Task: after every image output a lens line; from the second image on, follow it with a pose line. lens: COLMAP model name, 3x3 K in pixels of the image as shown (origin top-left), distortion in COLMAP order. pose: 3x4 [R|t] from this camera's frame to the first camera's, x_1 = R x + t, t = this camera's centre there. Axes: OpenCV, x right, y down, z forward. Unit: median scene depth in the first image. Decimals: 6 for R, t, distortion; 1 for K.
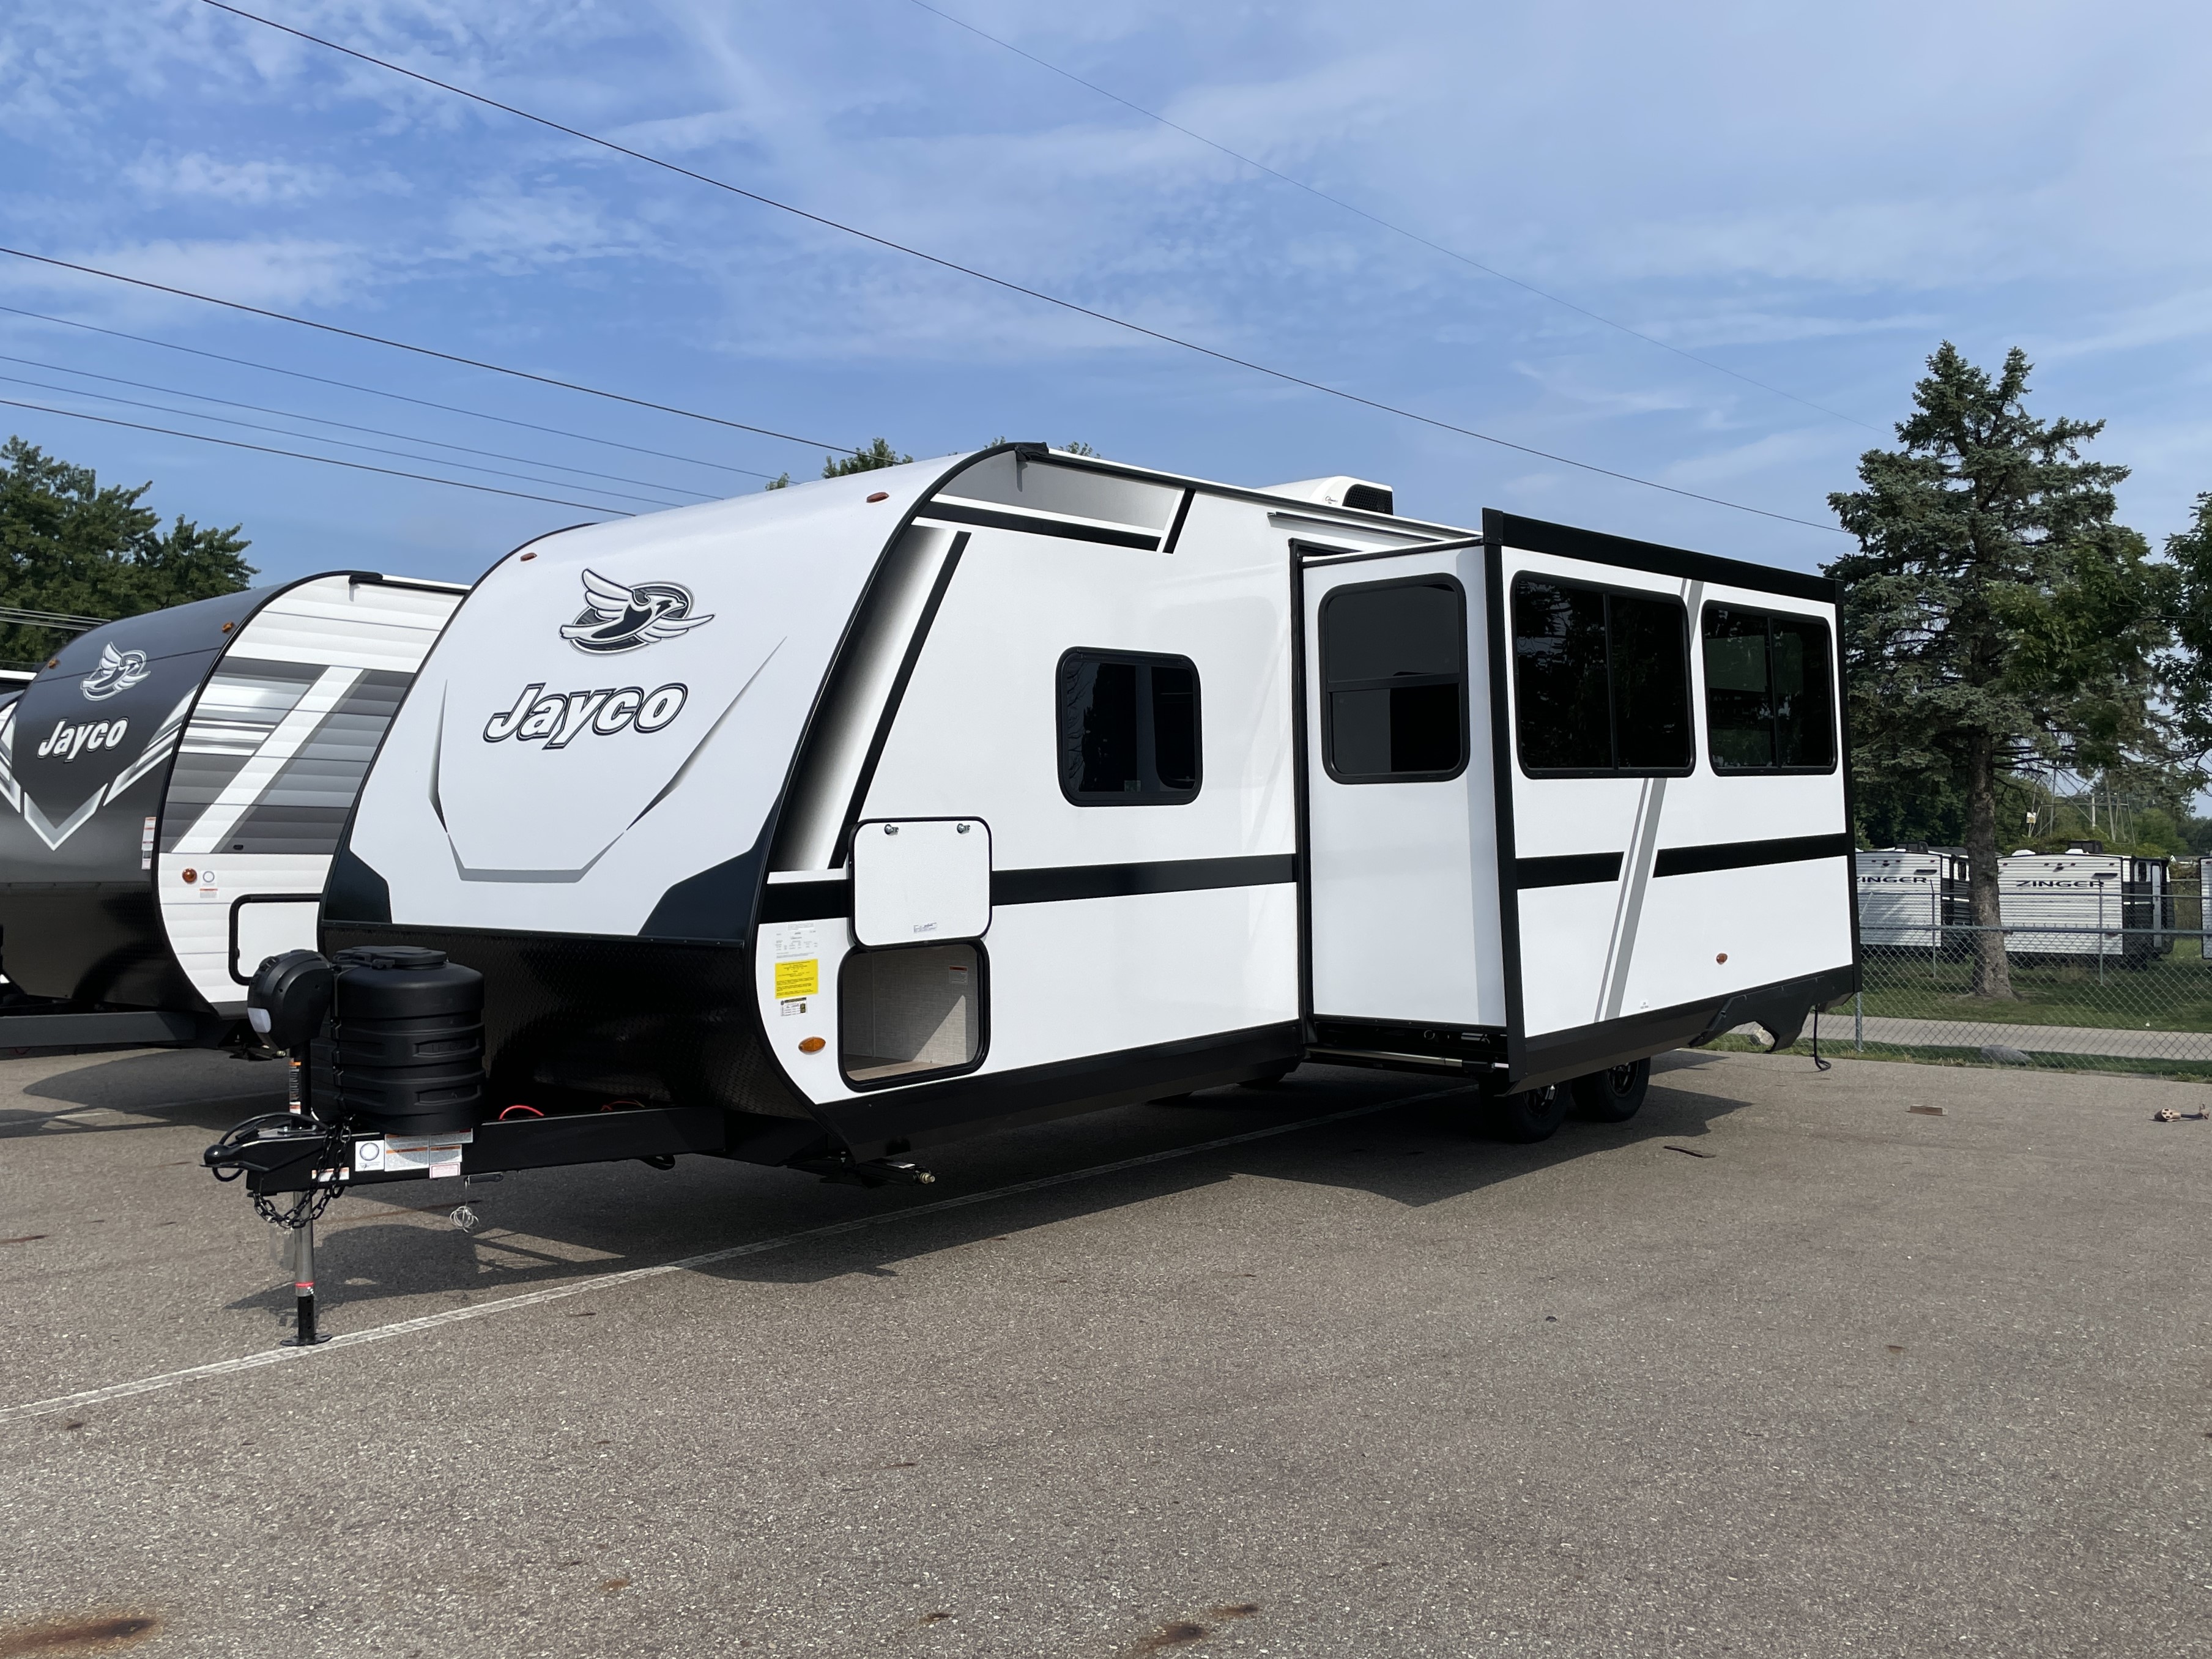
lens RADIAL K [[1651.5, 0, 1106.0], [0, 1651.5, 829.5], [0, 0, 1]] dist [0.052556, -0.059118]
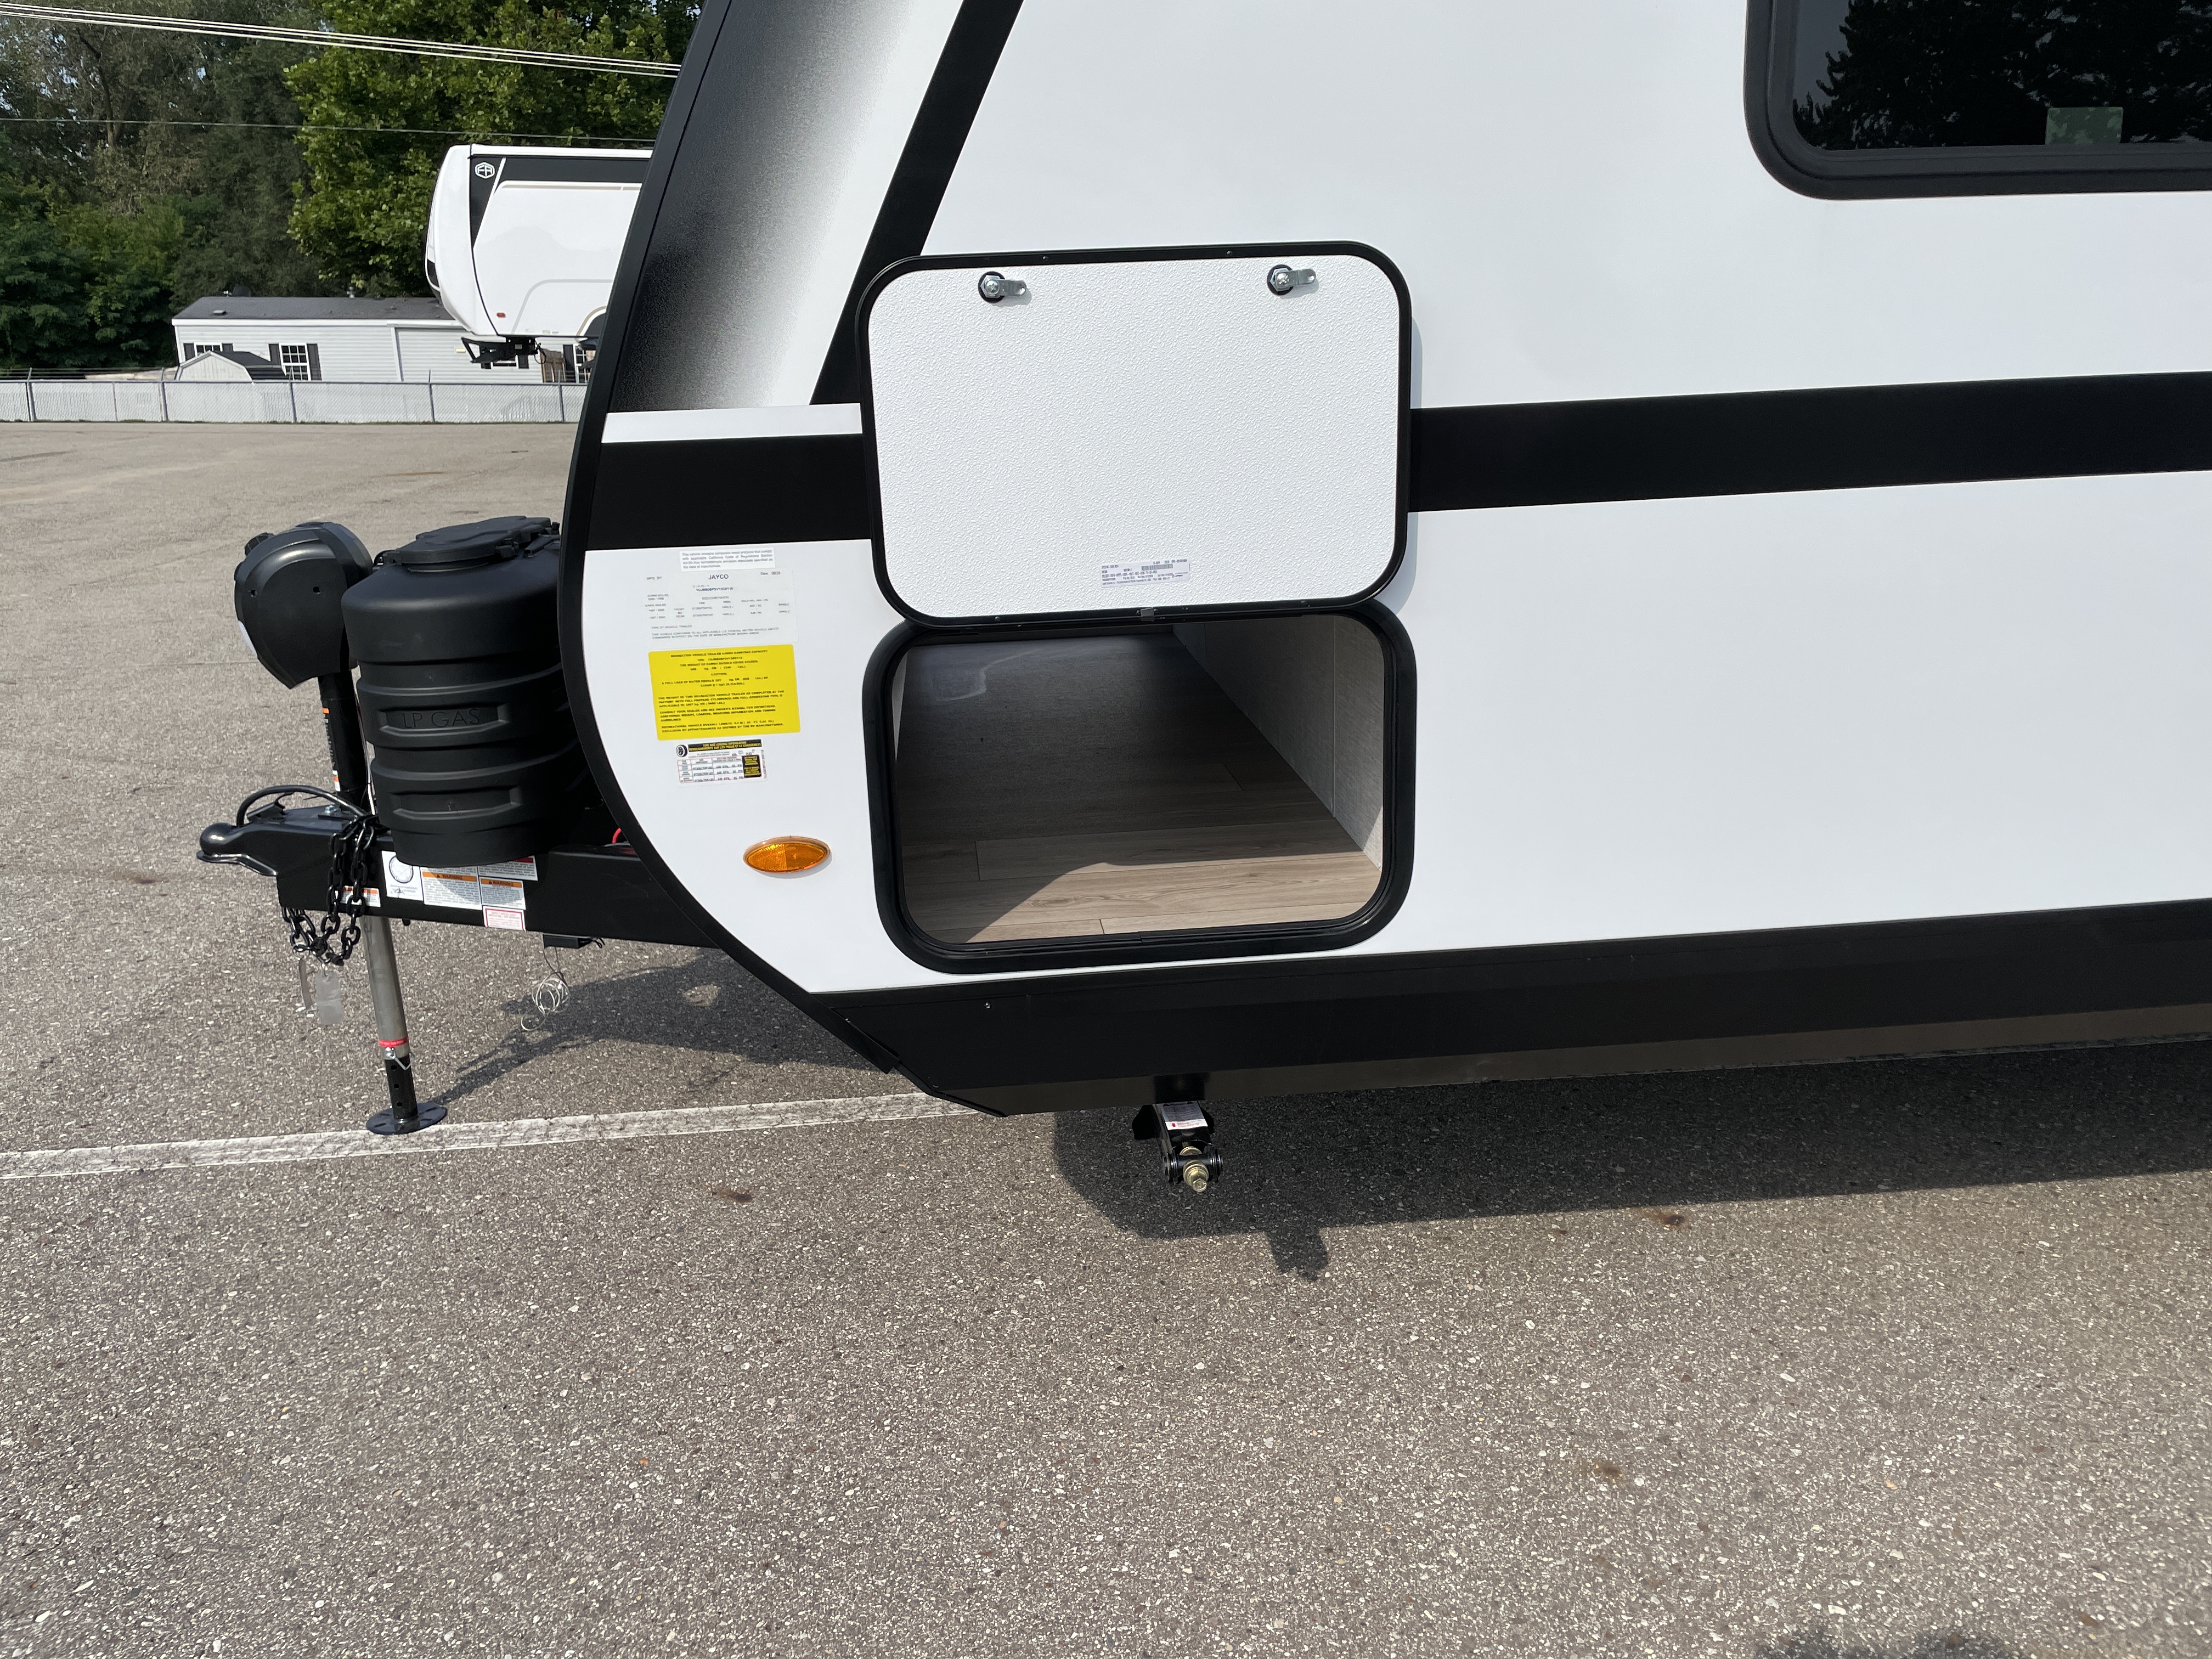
lens RADIAL K [[1709.7, 0, 1102.4], [0, 1709.7, 817.7], [0, 0, 1]] dist [0.093472, -0.138901]
pose [[0.731747, 0.180761, -0.657169, 0.146781], [0.016331, 0.959263, 0.282041, 0.005079], [0.681380, -0.217115, 0.698987, 0.746056]]
